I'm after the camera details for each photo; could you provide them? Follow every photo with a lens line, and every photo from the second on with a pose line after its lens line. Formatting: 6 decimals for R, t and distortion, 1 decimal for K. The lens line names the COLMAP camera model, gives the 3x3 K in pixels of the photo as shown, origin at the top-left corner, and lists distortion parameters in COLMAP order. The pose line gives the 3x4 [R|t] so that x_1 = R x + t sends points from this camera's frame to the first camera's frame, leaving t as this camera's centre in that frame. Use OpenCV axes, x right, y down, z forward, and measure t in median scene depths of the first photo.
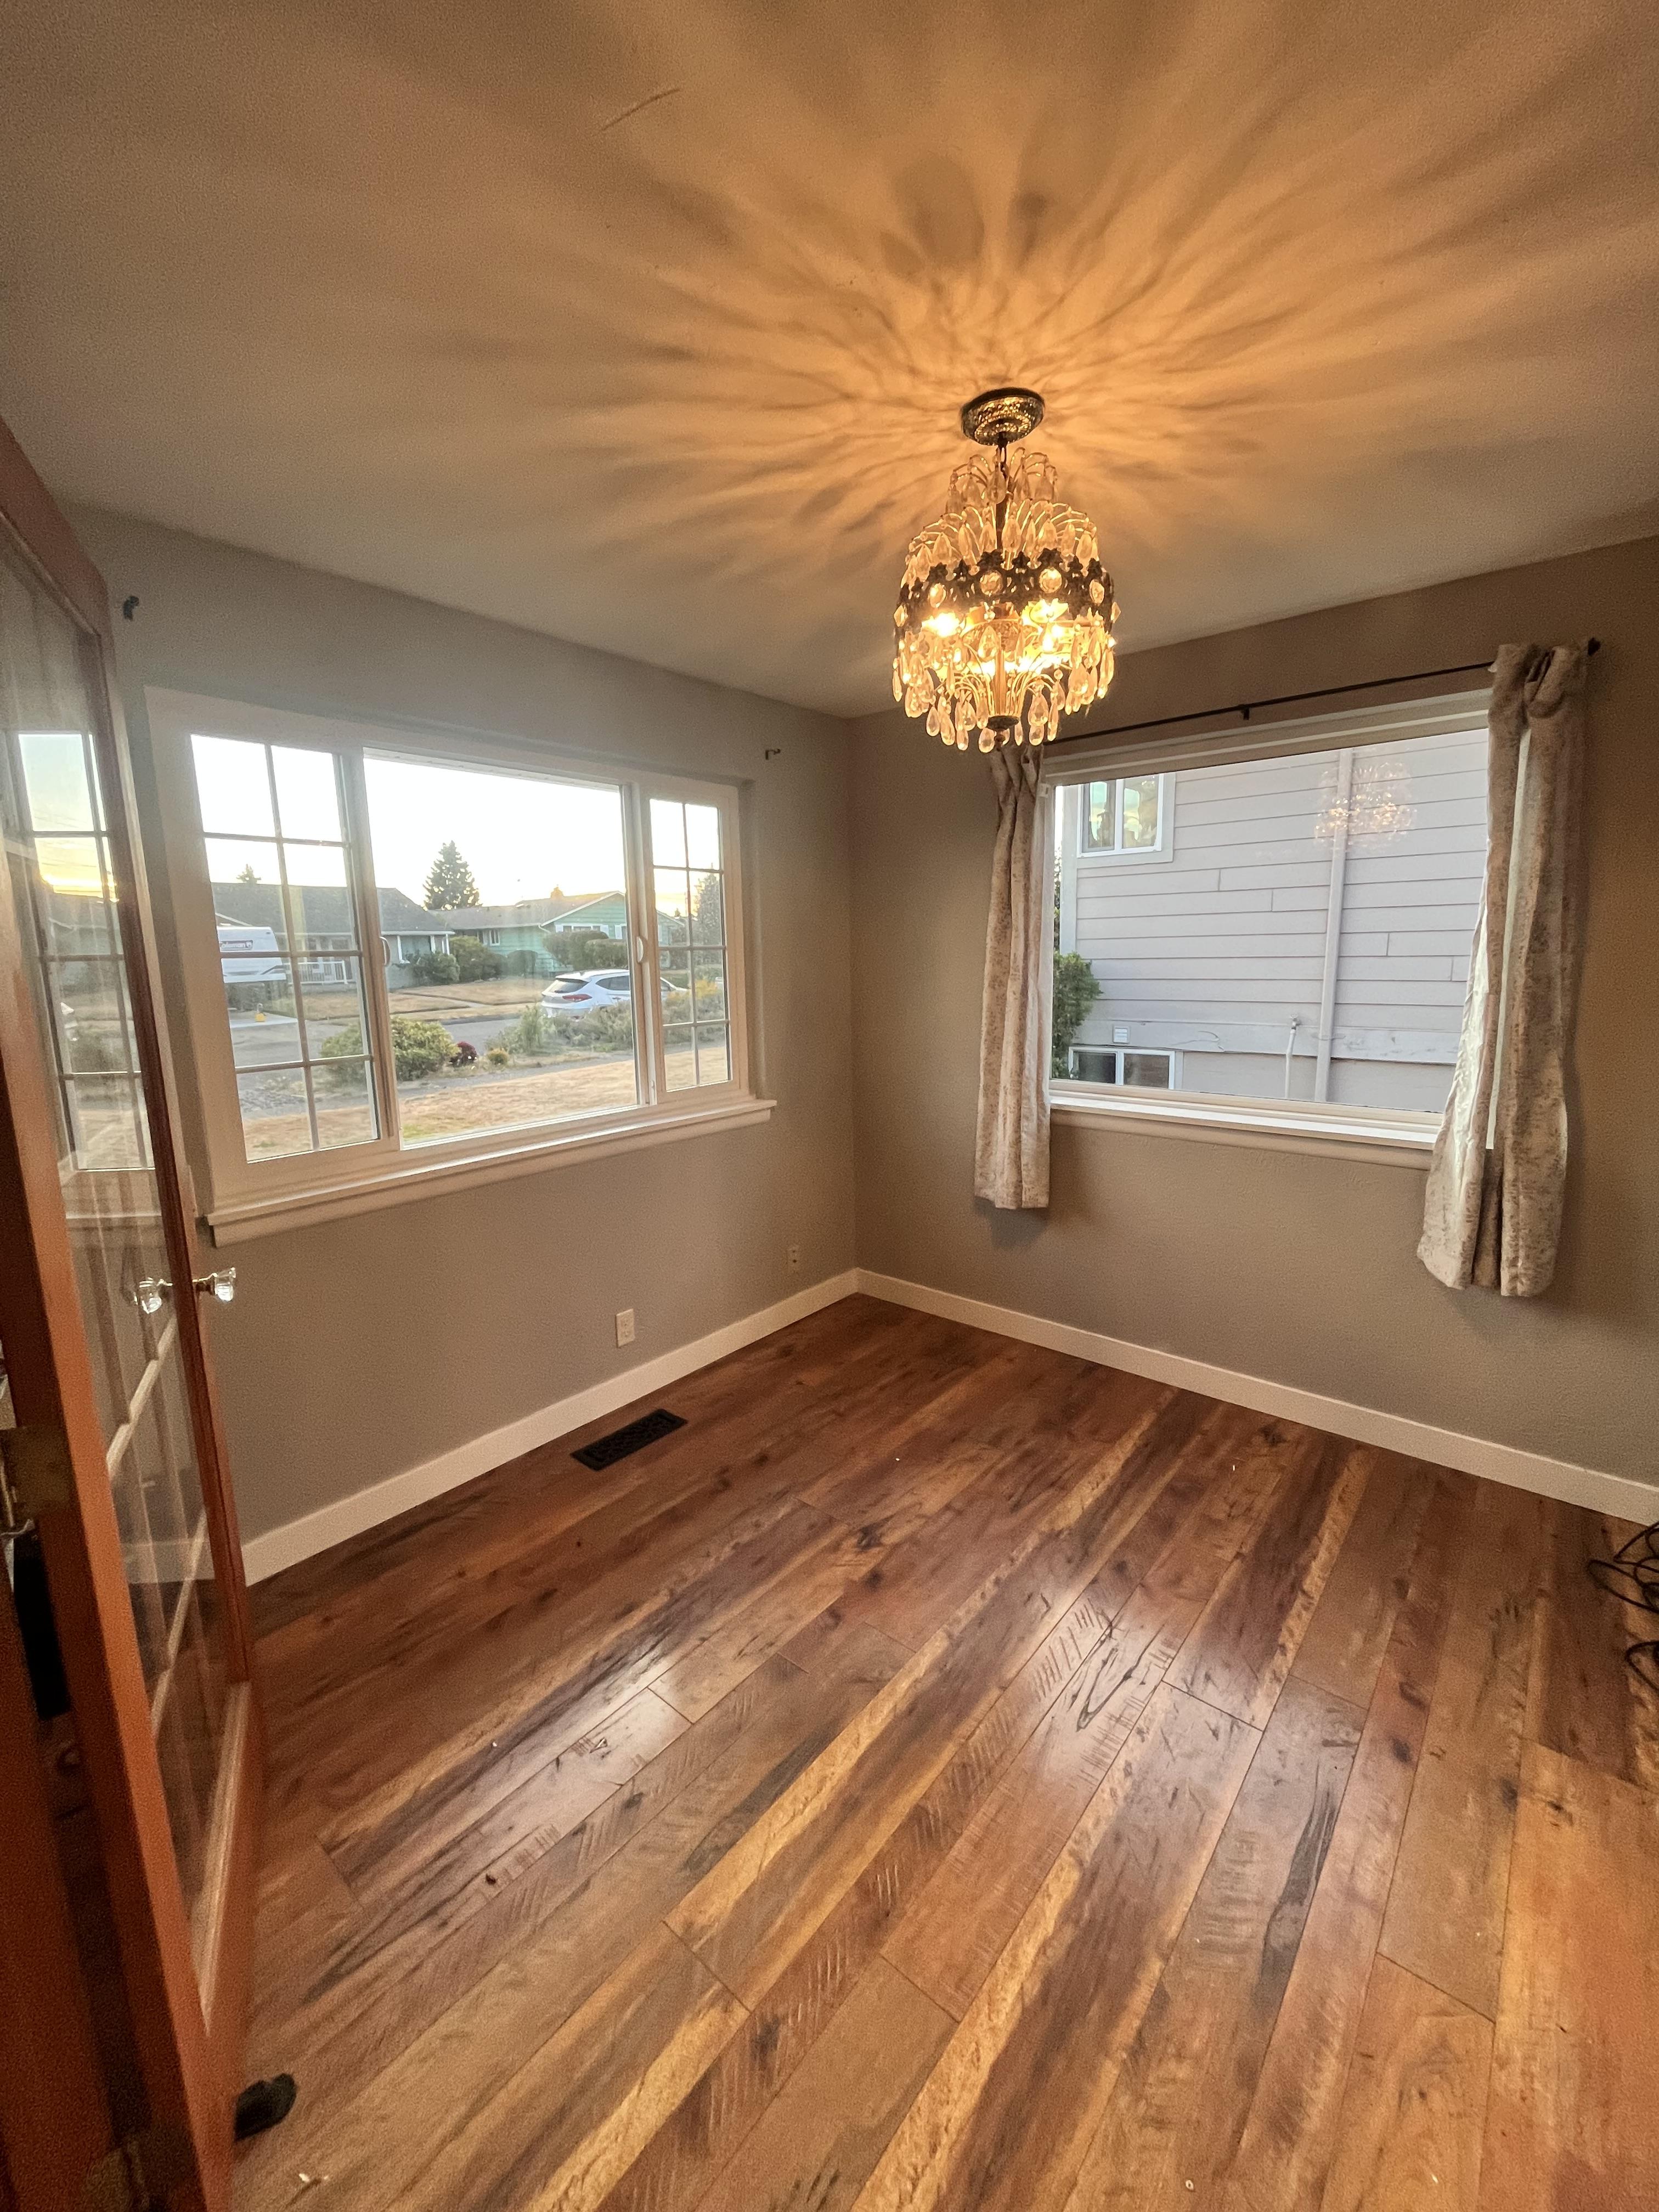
lens RADIAL K [[893.9, 0, 829.5], [0, 893.9, 1106.0], [0, 0, 1]] dist [-0.000579, -0.000474]
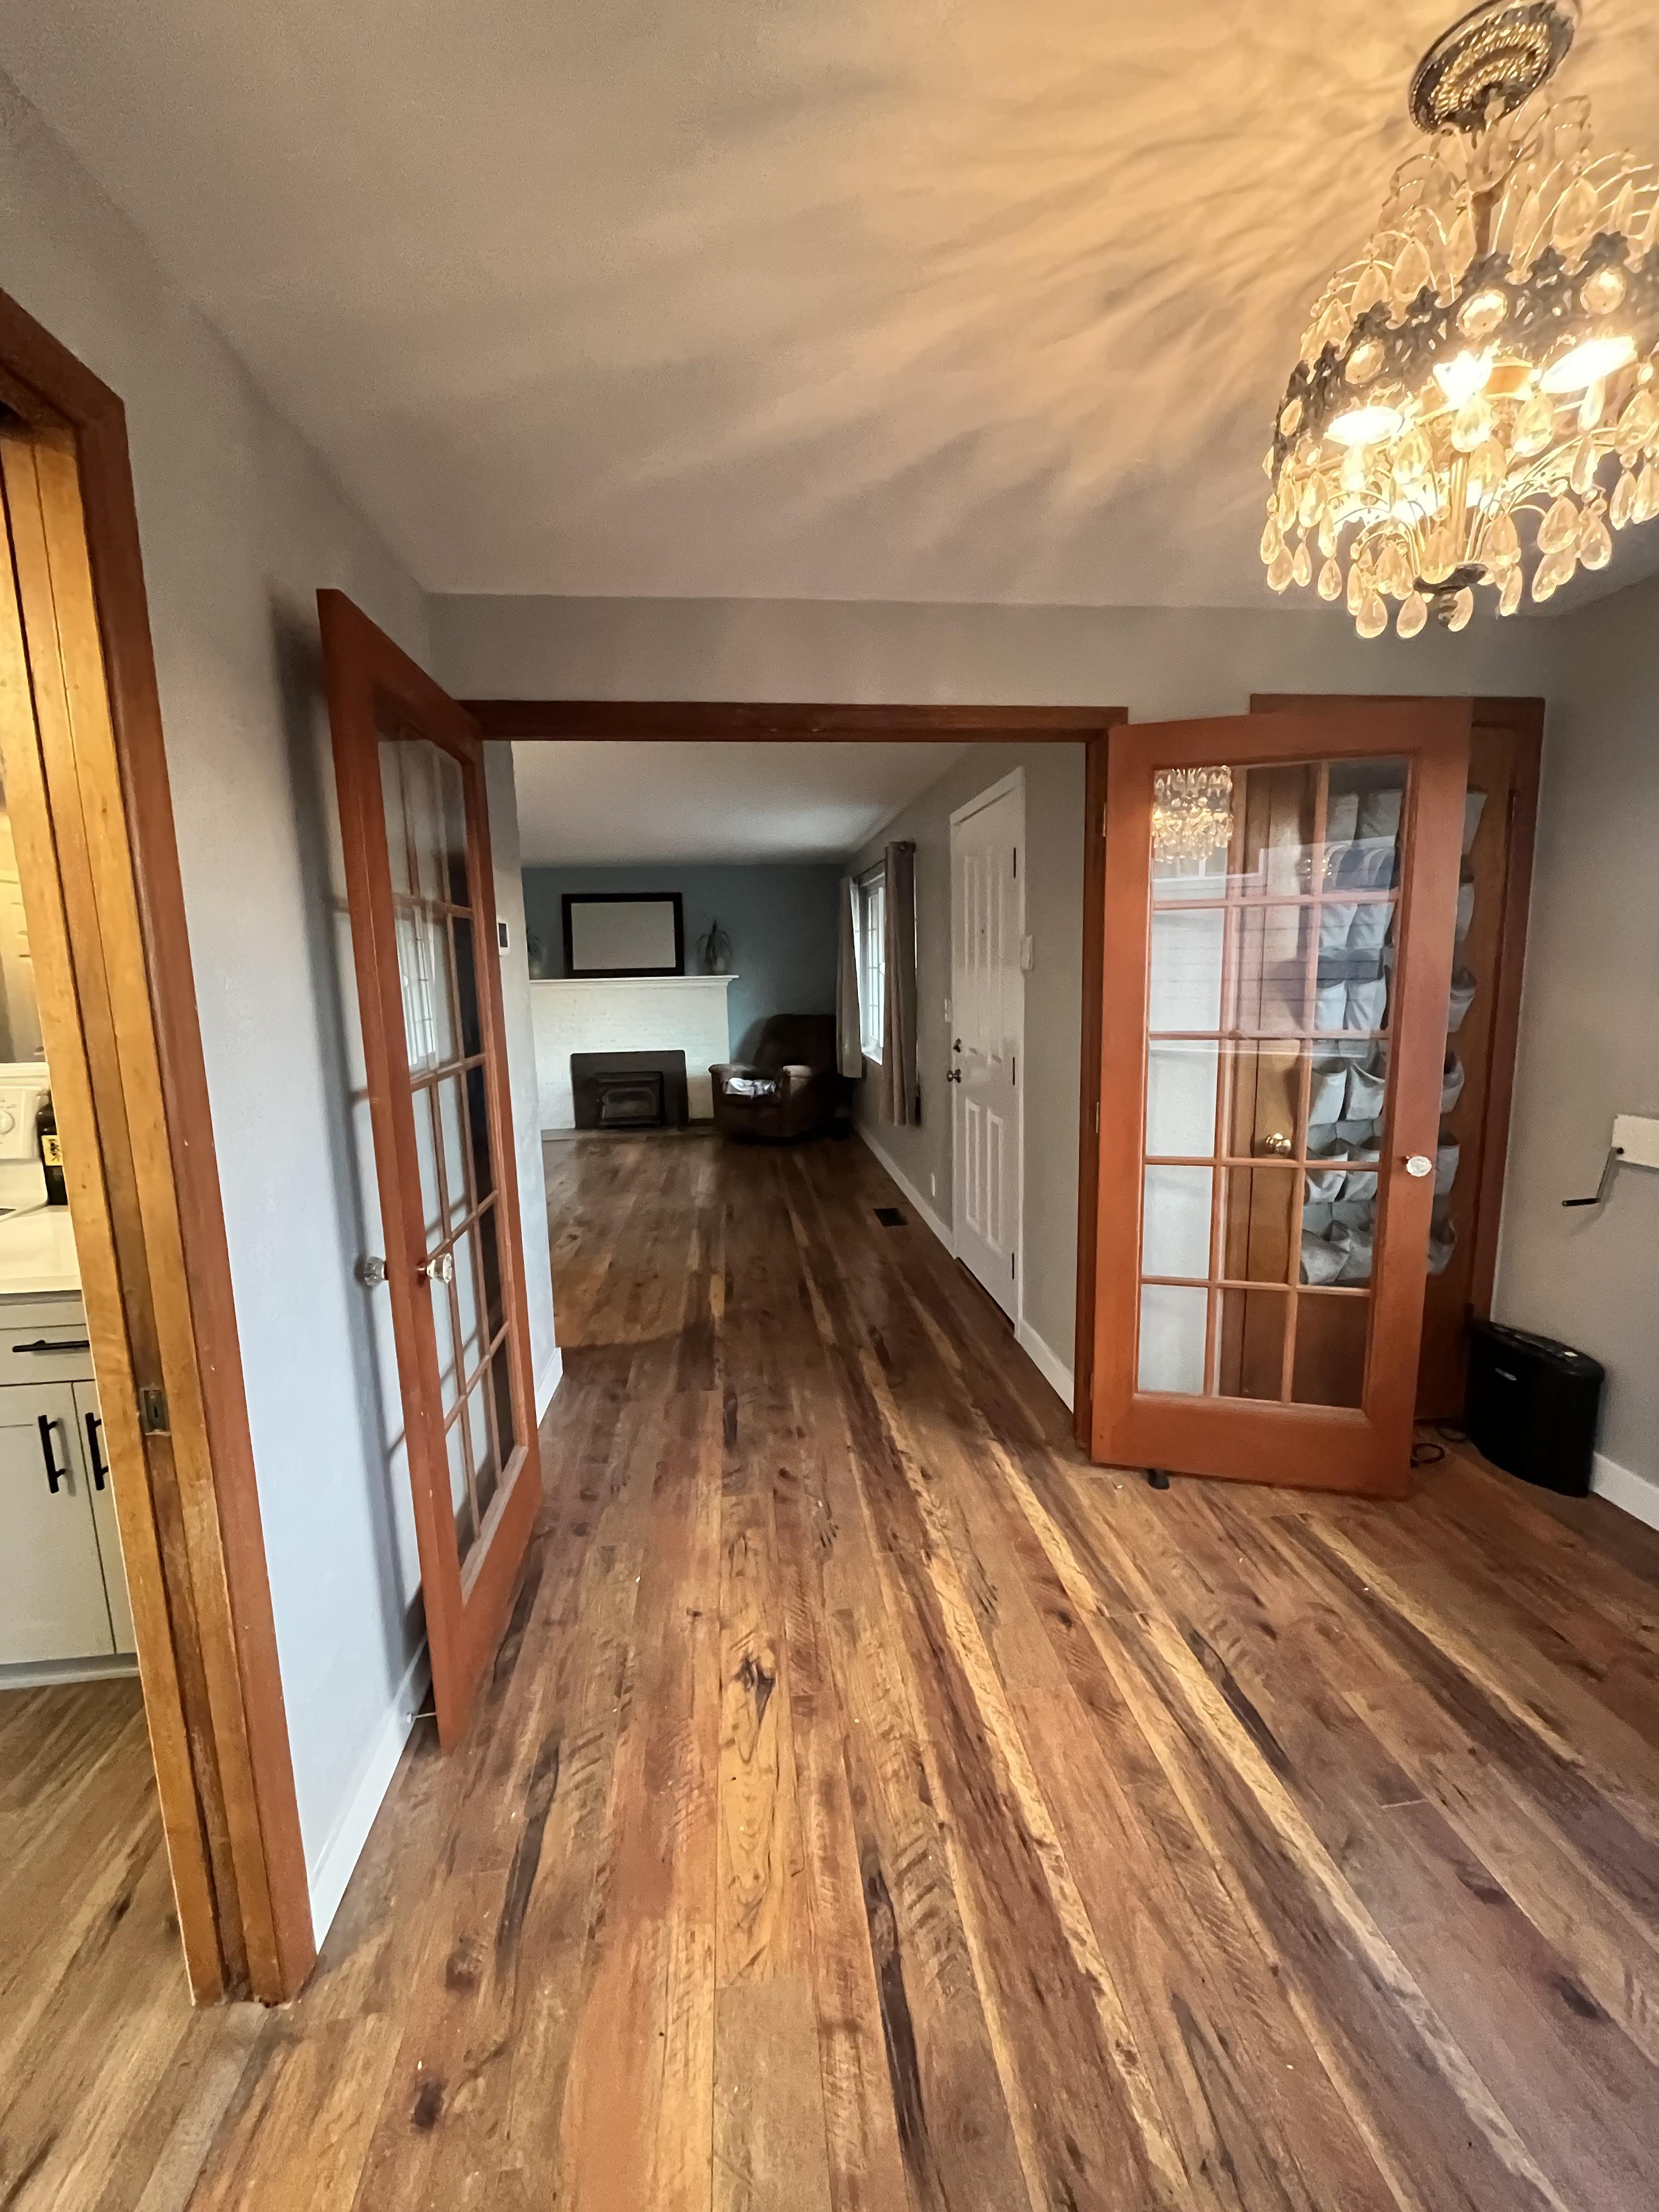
lens RADIAL K [[893.9, 0, 829.5], [0, 893.9, 1106.0], [0, 0, 1]] dist [-0.000579, -0.000474]
pose [[-0.687989, 0.147983, -0.710473, 1.145407], [-0.089009, 0.954392, 0.284980, -0.251314], [0.720242, 0.259301, -0.643439, 1.380954]]
